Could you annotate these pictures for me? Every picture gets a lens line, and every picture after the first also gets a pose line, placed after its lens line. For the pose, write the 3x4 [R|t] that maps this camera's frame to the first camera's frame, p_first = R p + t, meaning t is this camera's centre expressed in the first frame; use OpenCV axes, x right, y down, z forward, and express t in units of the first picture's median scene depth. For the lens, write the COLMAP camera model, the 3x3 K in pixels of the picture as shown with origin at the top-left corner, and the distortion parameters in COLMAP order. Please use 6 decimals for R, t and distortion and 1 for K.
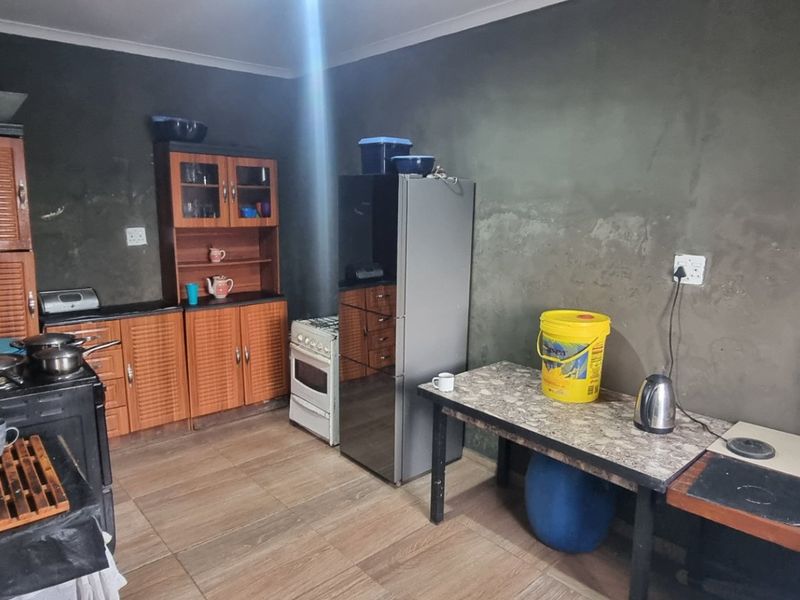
lens RADIAL K [[528.3, 0, 400.0], [0, 528.3, 300.1], [0, 0, 1]] dist [-0.023043, 0.004110]
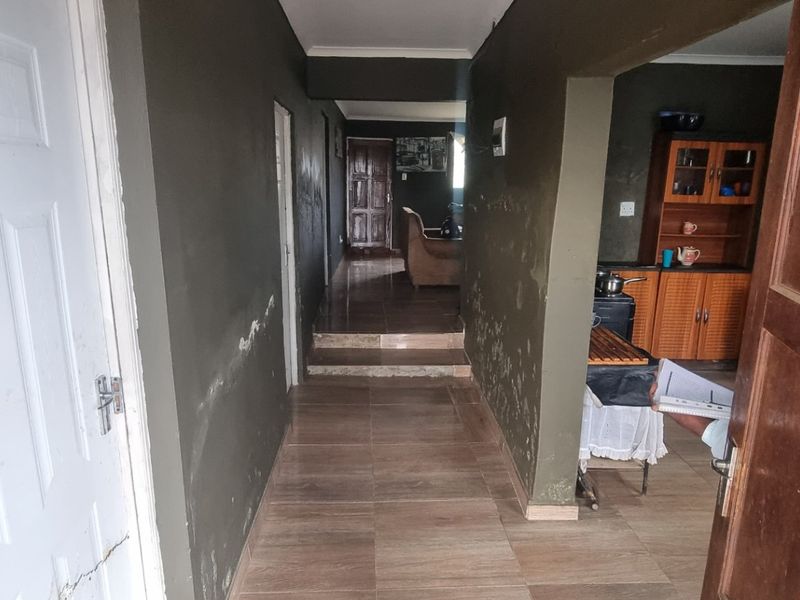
lens RADIAL K [[528.3, 0, 399.5], [0, 528.3, 299.5], [0, 0, 1]] dist [-0.023043, 0.004110]
pose [[0.766865, 0.133151, -0.627845, -0.095225], [-0.120870, 0.990701, 0.062471, 0.080637], [0.630325, 0.027981, 0.775827, -0.317317]]
